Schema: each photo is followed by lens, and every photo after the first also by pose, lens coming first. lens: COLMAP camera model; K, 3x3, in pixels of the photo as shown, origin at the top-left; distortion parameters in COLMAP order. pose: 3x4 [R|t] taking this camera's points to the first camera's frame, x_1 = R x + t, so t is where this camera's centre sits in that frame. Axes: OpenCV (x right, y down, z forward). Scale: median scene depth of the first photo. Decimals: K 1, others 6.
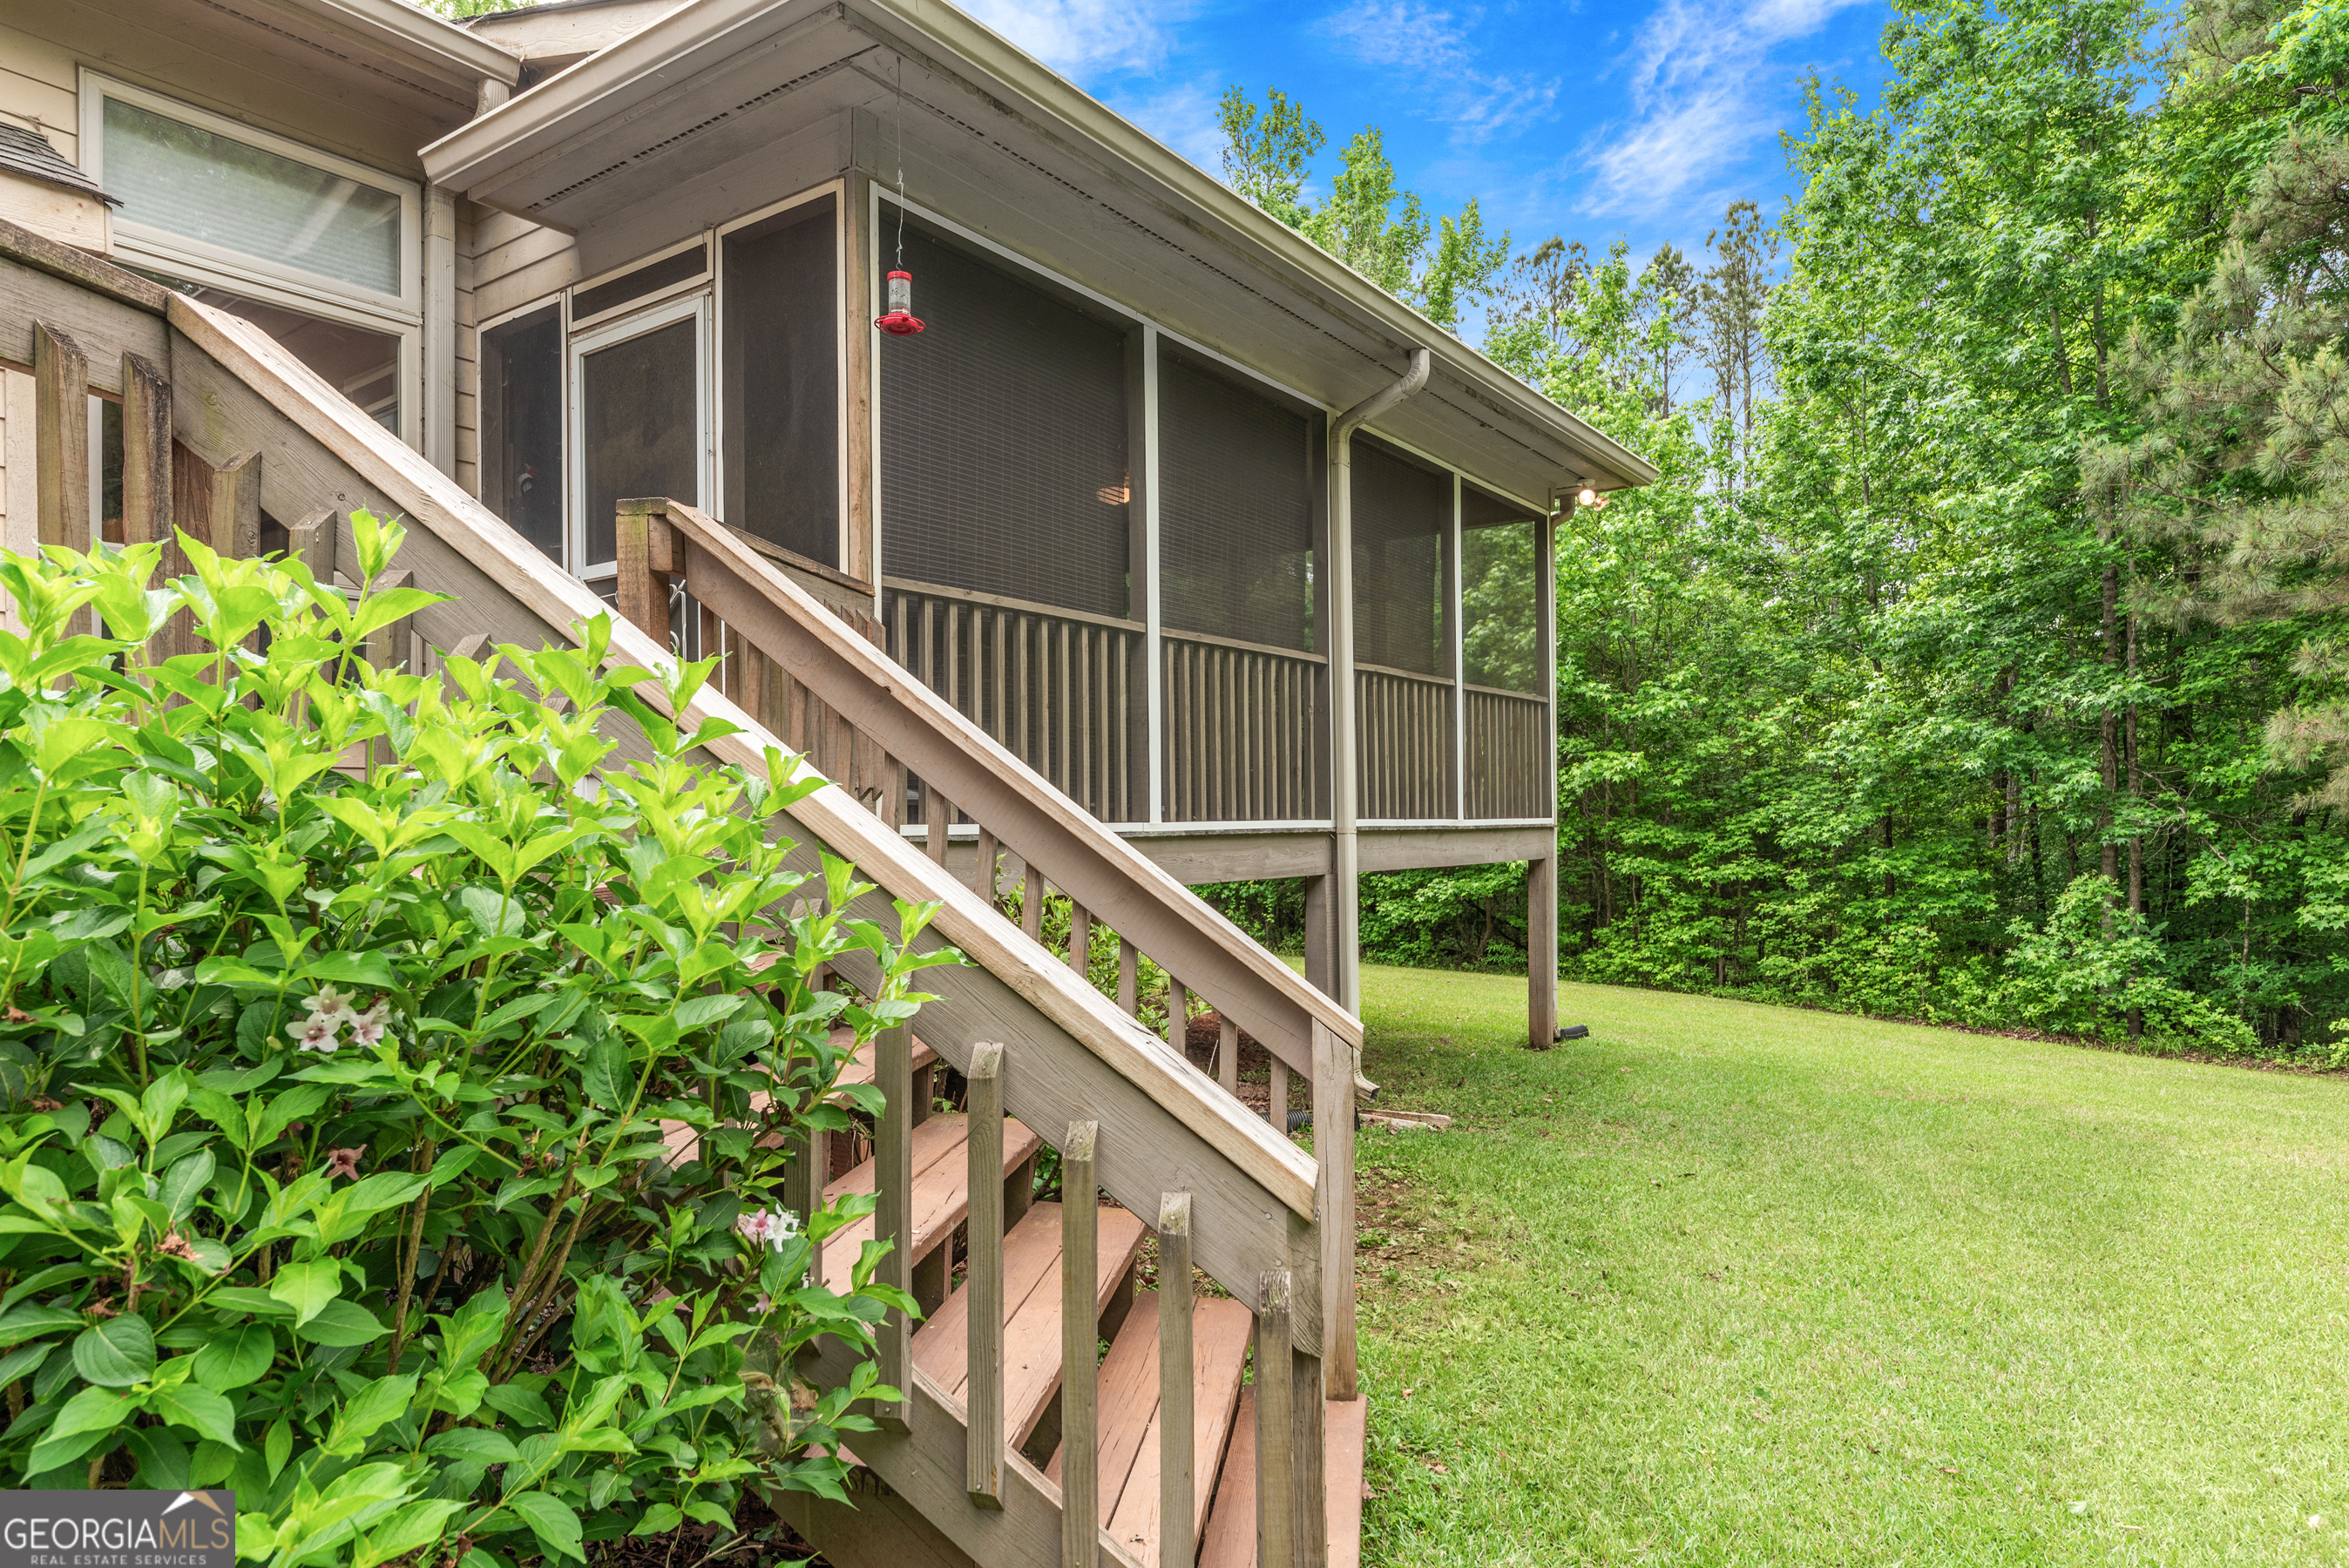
lens RADIAL K [[1397.5, 0, 1173.4], [0, 1397.5, 790.4], [0, 0, 1]] dist [0.000897, -0.000062]
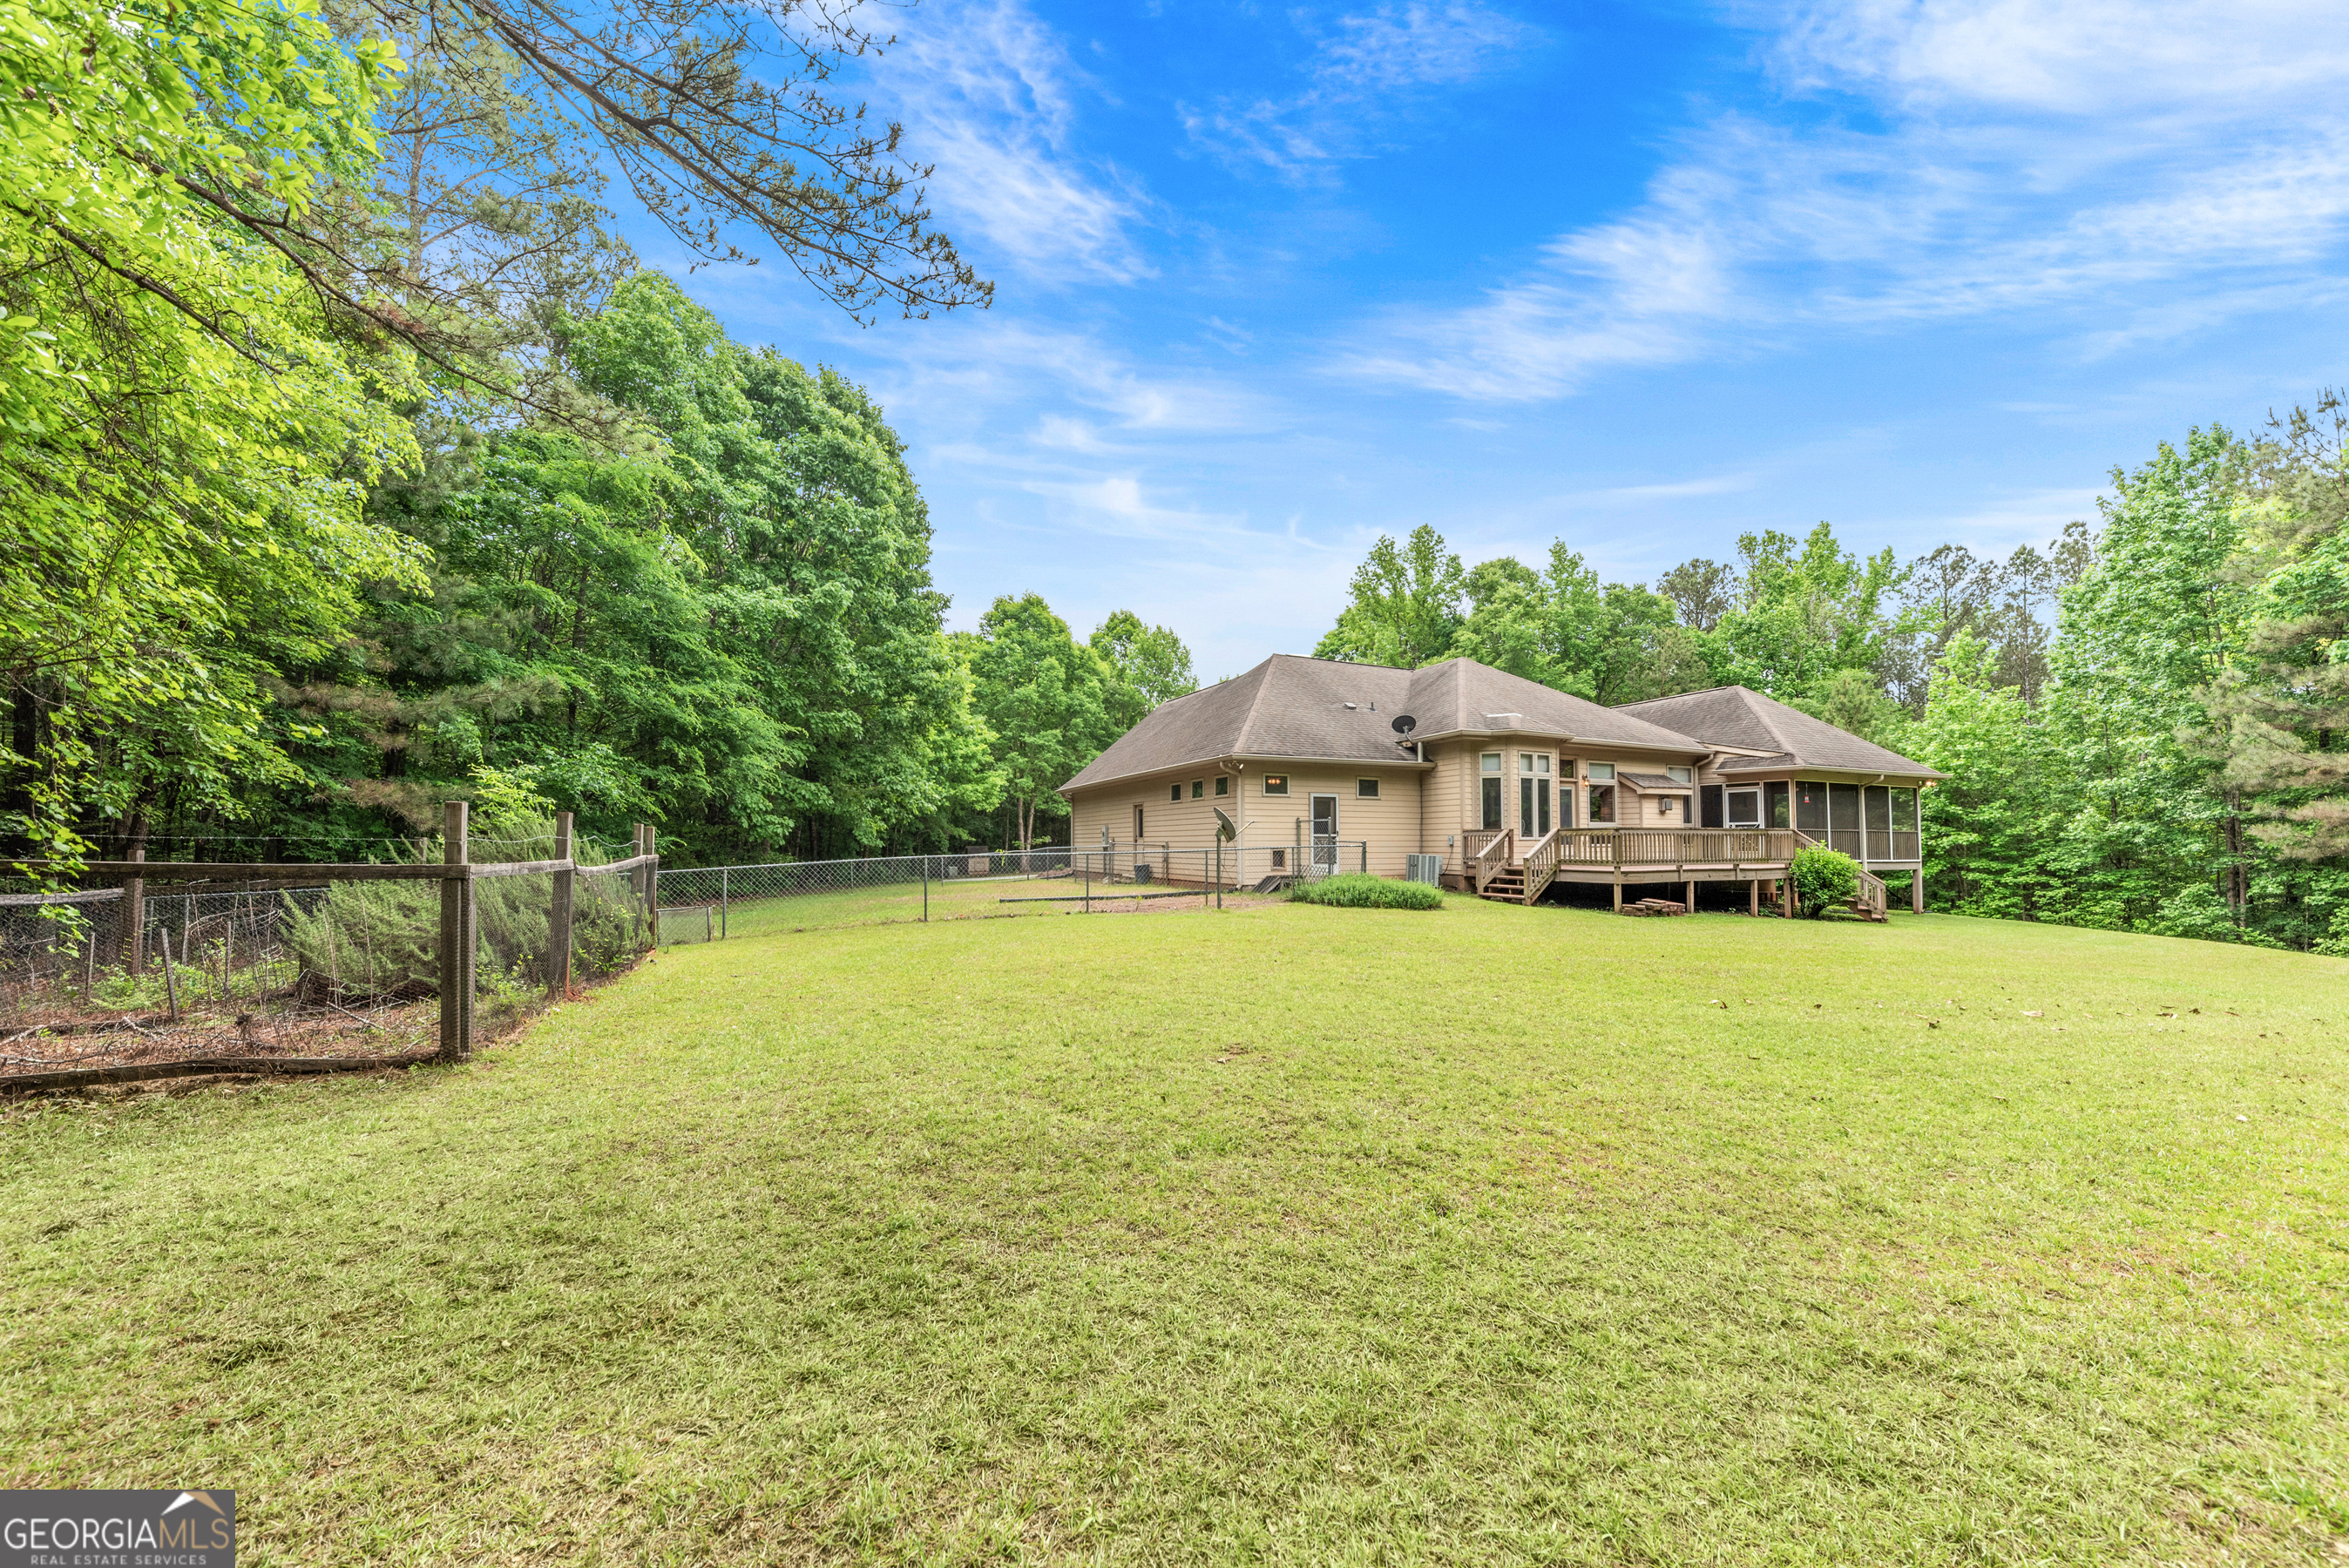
lens RADIAL K [[808.9, 0, 1165.8], [0, 808.9, 813.3], [0, 0, 1]] dist [-0.005127, 0.000106]
pose [[0.868276, -0.012210, -0.495932, -0.242557], [0.003137, 0.999812, -0.019123, -0.040978], [0.496072, 0.015049, 0.868151, -1.085164]]
